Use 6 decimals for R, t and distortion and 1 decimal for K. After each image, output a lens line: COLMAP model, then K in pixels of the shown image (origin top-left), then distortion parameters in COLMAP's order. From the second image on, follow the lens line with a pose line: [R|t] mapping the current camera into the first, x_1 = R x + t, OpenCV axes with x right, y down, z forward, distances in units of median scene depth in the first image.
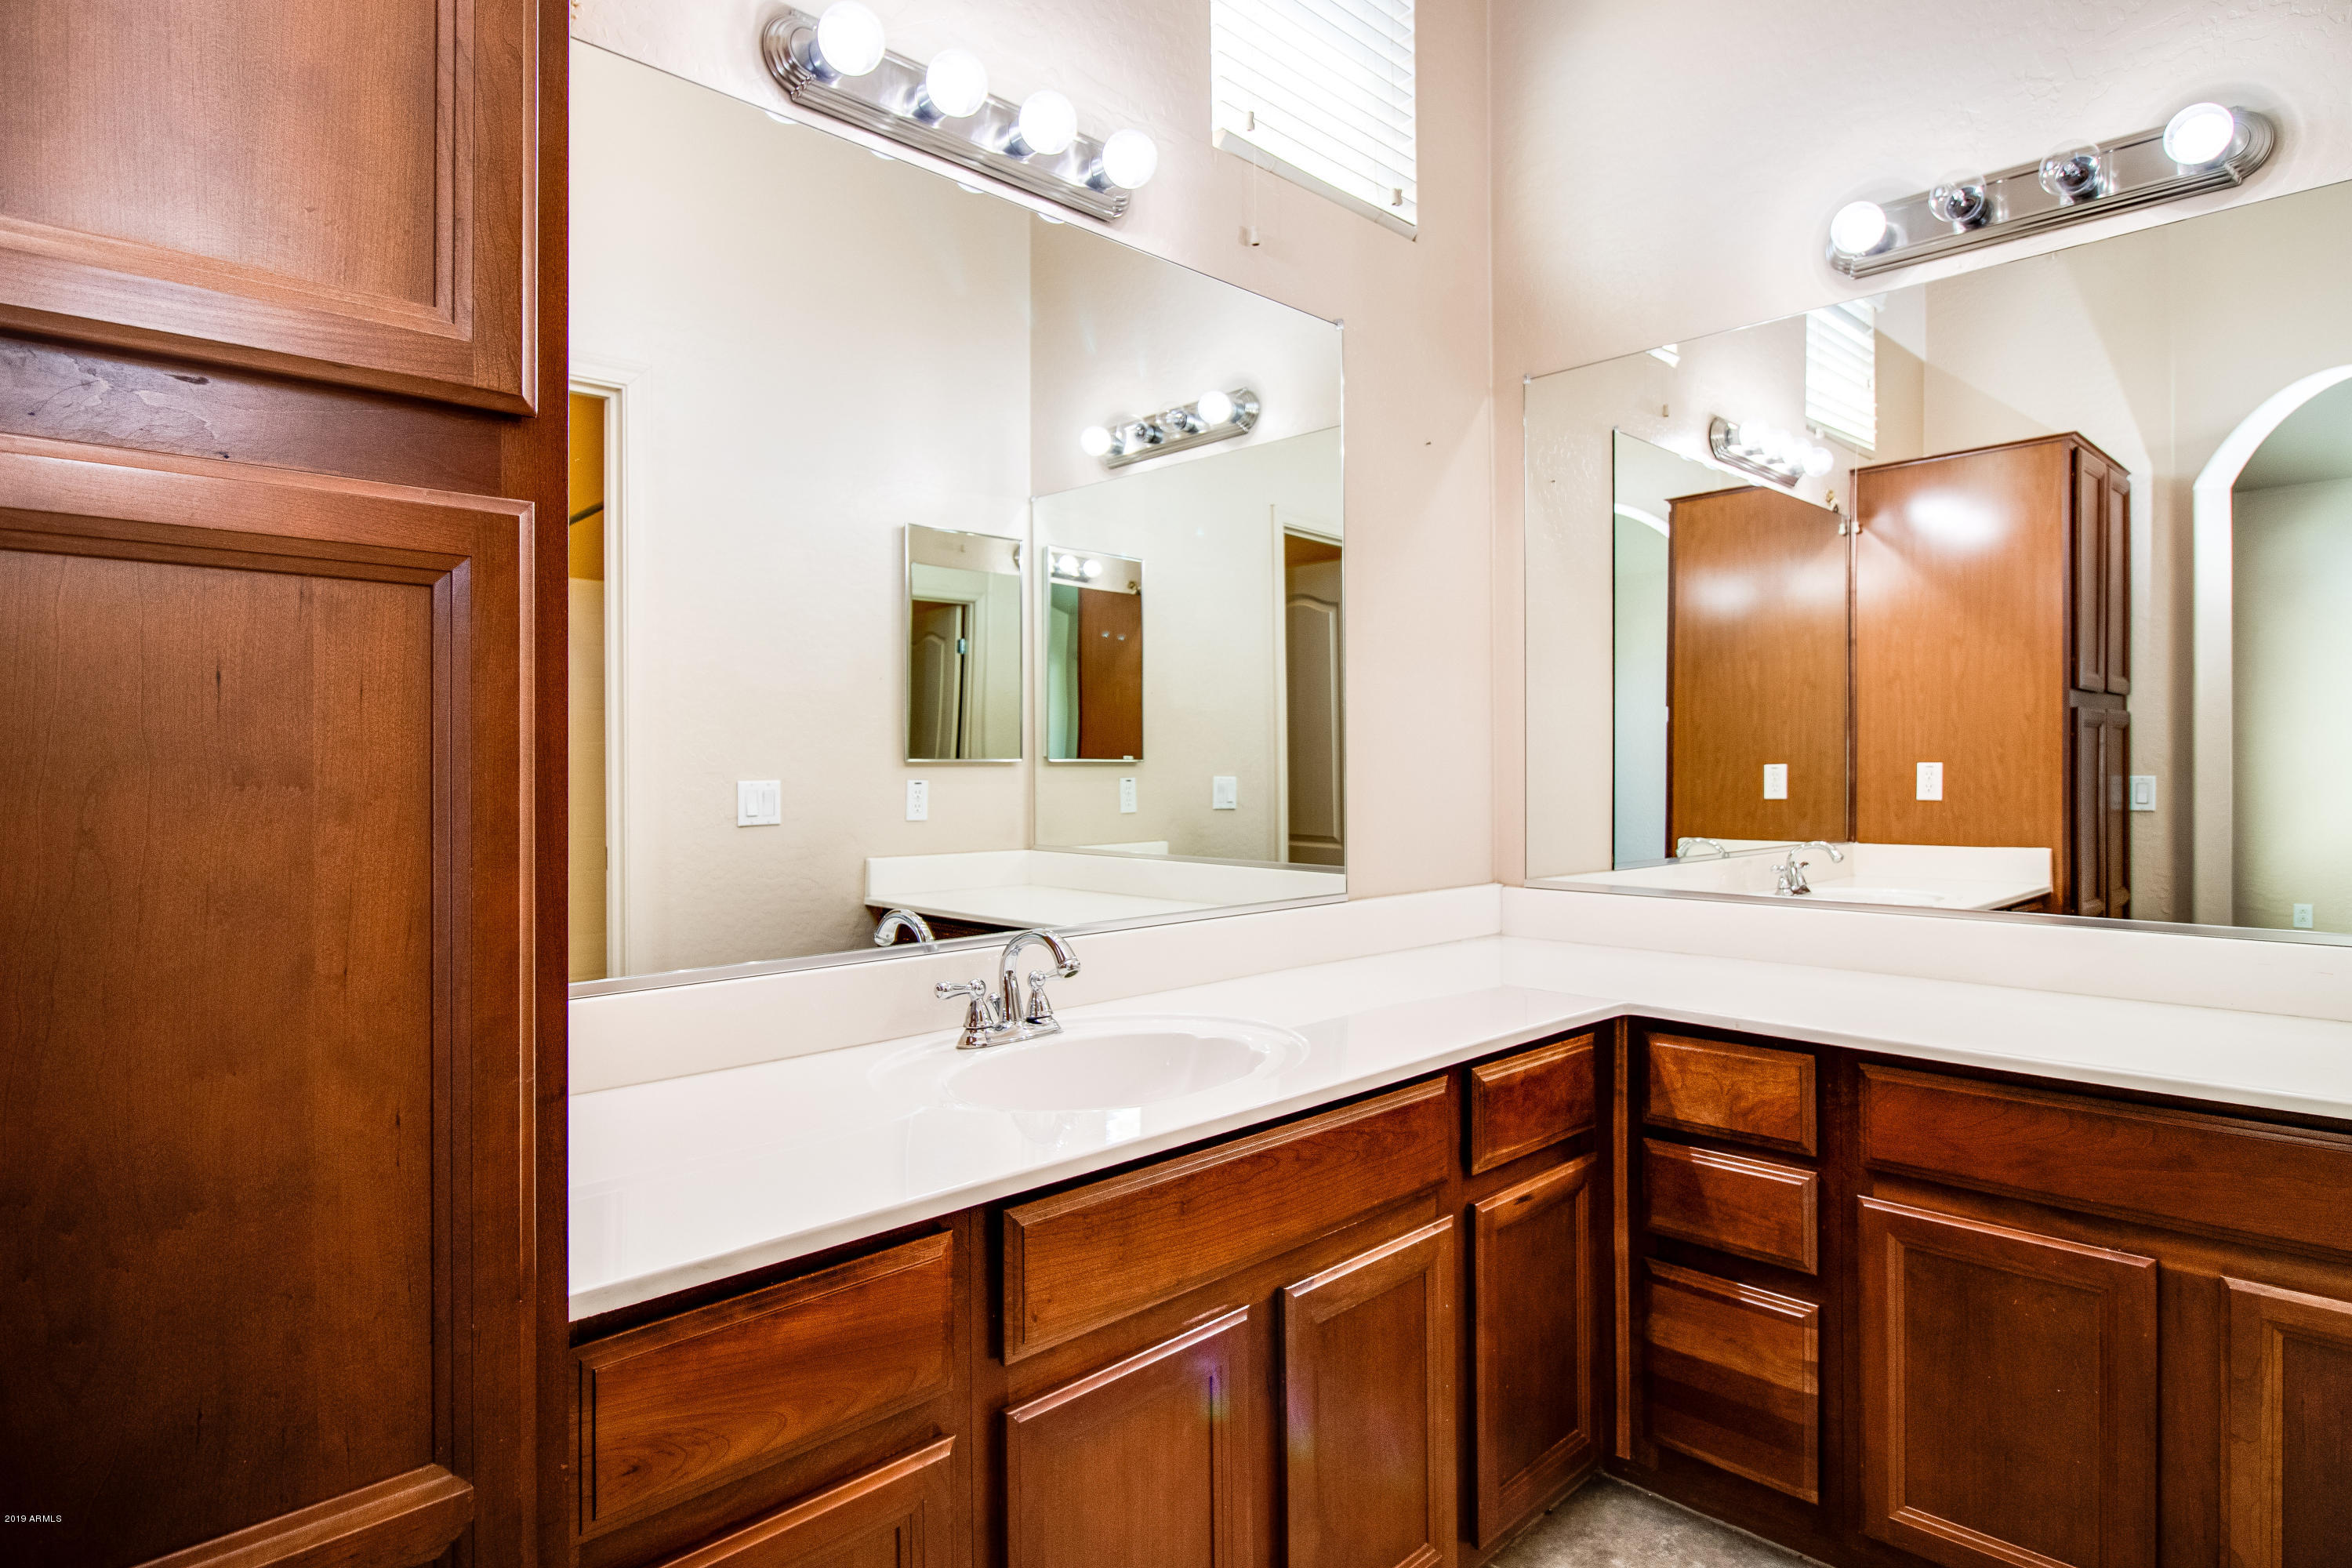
lens RADIAL K [[1309.8, 0, 1176.0], [0, 1309.8, 784.0], [0, 0, 1]] dist [0.000289, -0.000056]
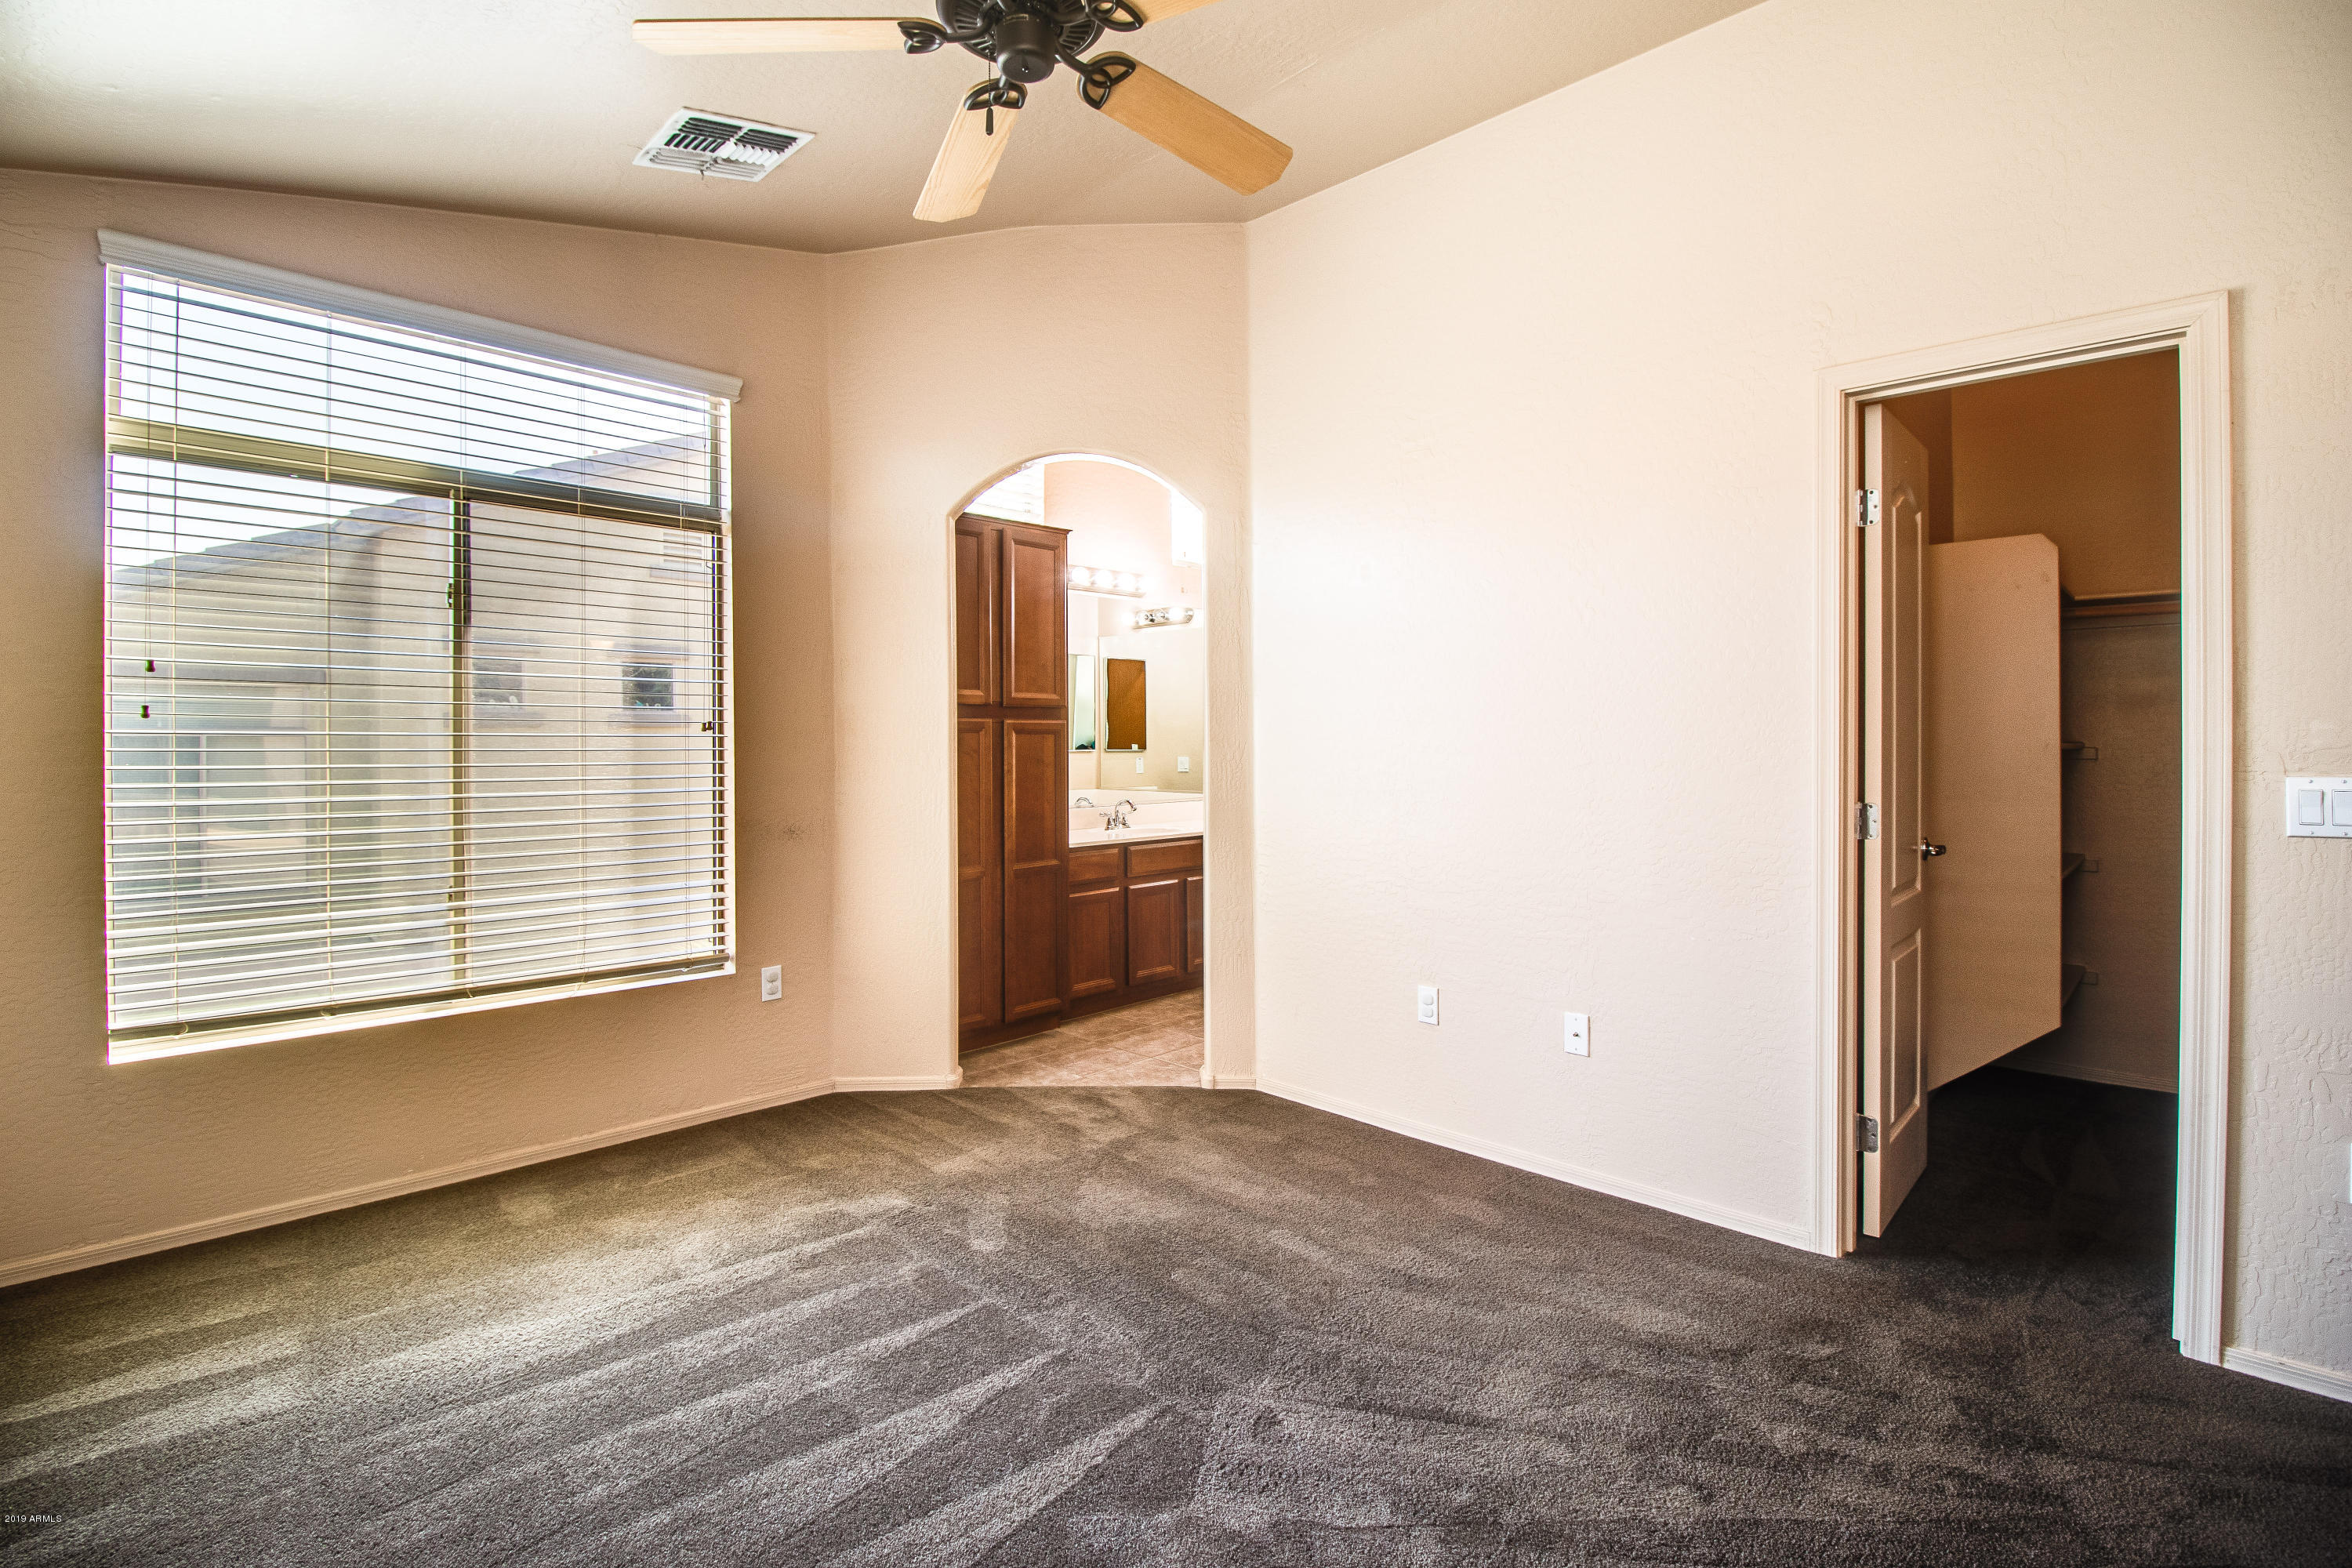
lens RADIAL K [[1084.0, 0, 1166.3], [0, 1084.0, 757.3], [0, 0, 1]] dist [0.020162, -0.011624]
pose [[0.999992, -0.000474, 0.004002, 0.000373], [0.000486, 0.999996, -0.002937, -0.000670], [-0.004001, 0.002939, 0.999988, -1.005097]]
